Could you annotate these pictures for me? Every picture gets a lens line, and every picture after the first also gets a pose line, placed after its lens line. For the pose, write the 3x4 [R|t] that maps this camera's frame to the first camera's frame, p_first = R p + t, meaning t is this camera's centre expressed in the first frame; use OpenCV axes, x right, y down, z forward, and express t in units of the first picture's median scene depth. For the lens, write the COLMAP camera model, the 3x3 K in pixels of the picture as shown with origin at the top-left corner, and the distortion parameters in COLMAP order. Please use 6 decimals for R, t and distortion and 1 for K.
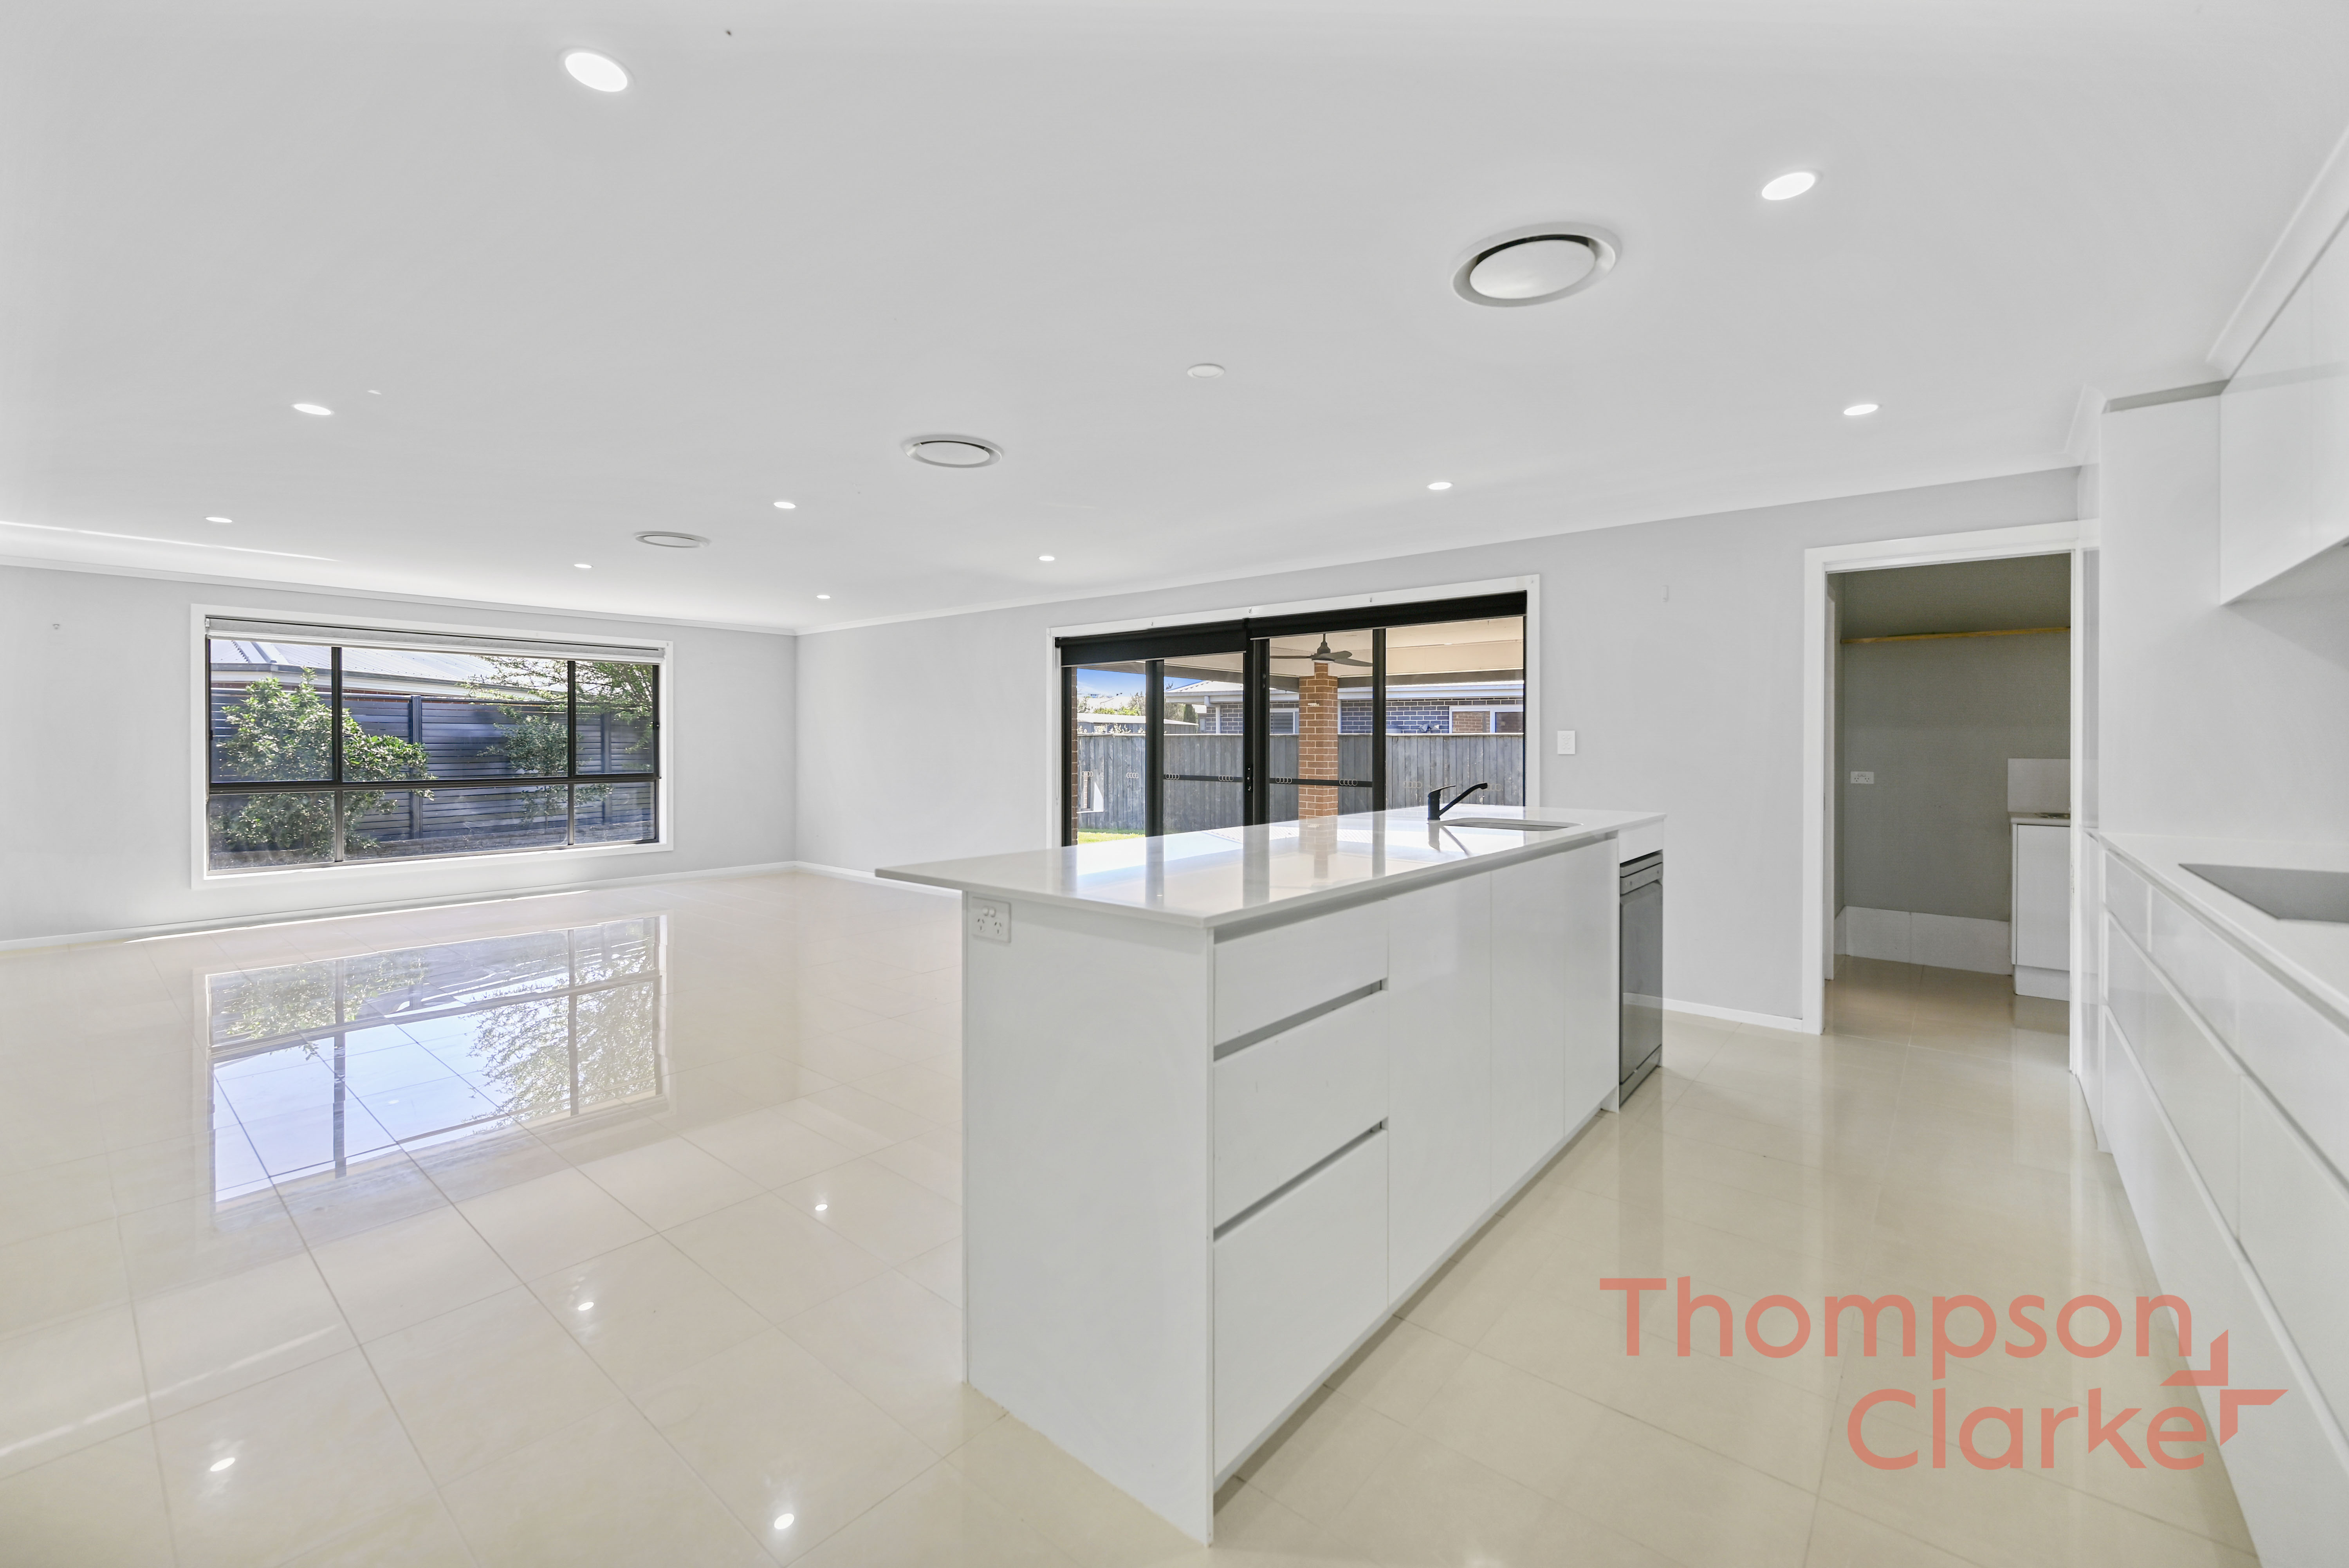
lens RADIAL K [[956.5, 0, 1171.2], [0, 956.5, 744.6], [0, 0, 1]] dist [0.001027, 0.000181]
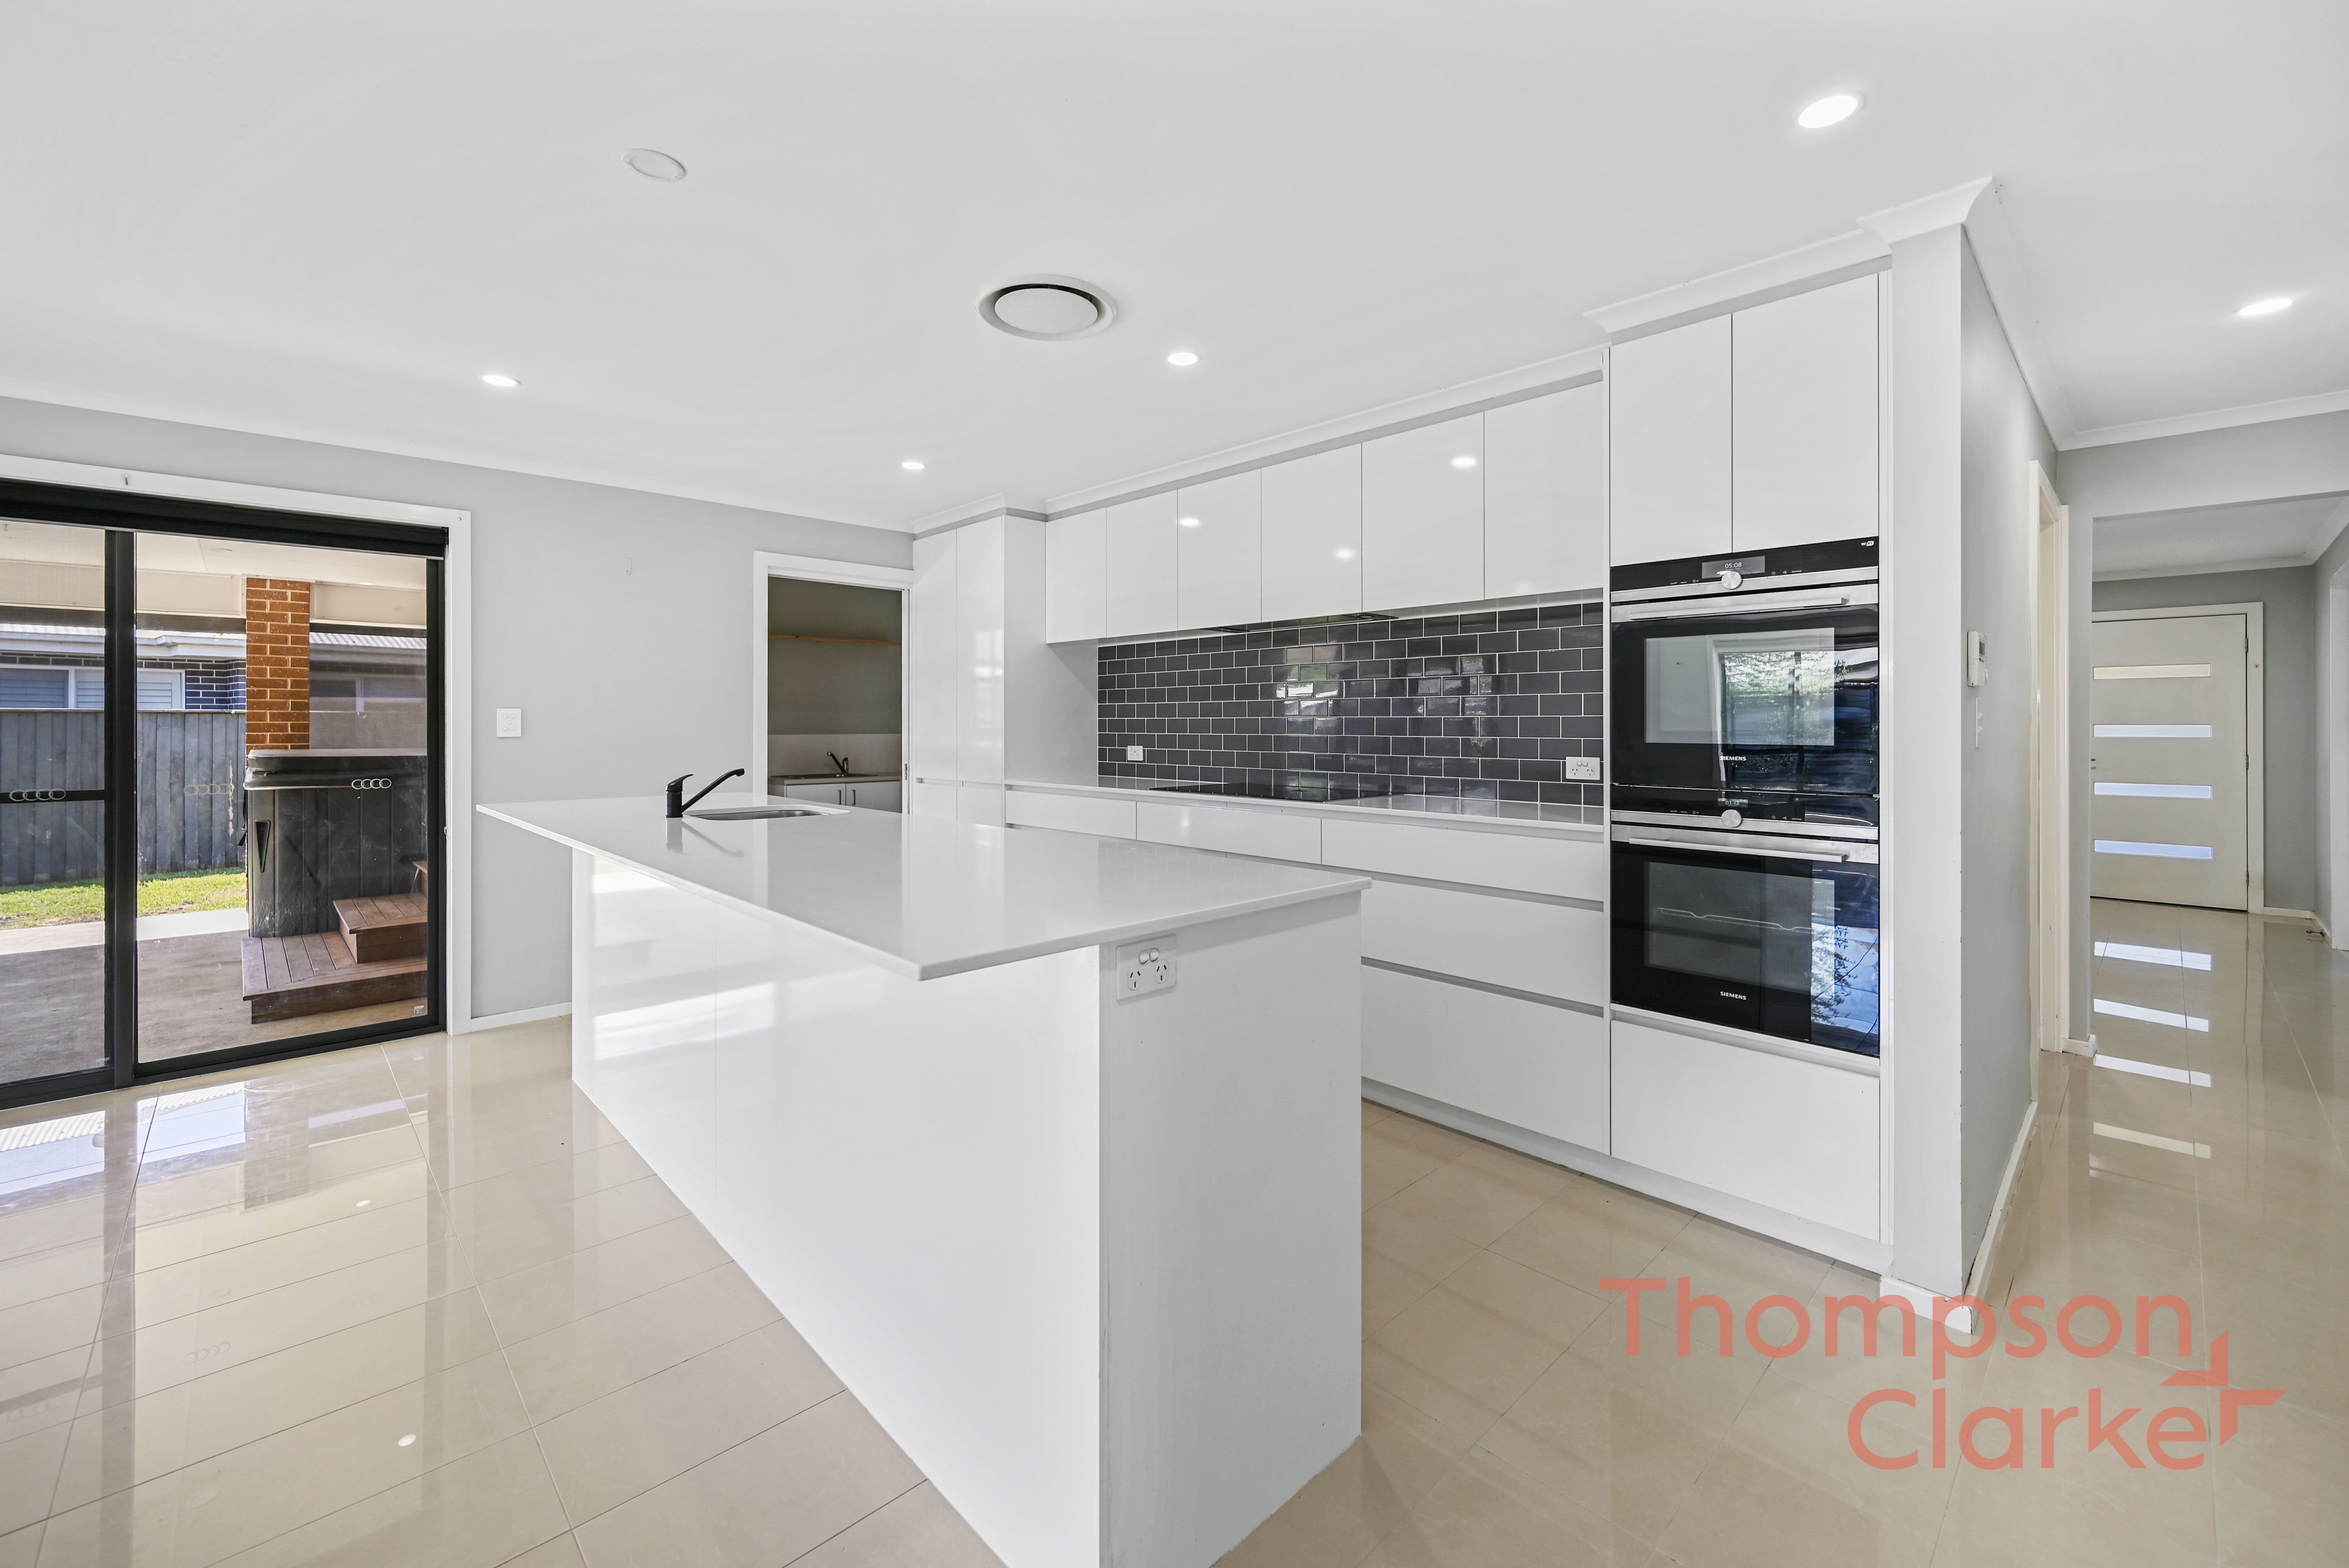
lens RADIAL K [[944.8, 0, 1171.5], [0, 944.8, 720.1], [0, 0, 1]] dist [-0.001354, -0.000205]
pose [[0.113893, 0.001002, 0.993493, -0.385776], [0.002914, 0.999995, -0.001343, -0.001849], [-0.993489, 0.003048, 0.113889, 0.384559]]
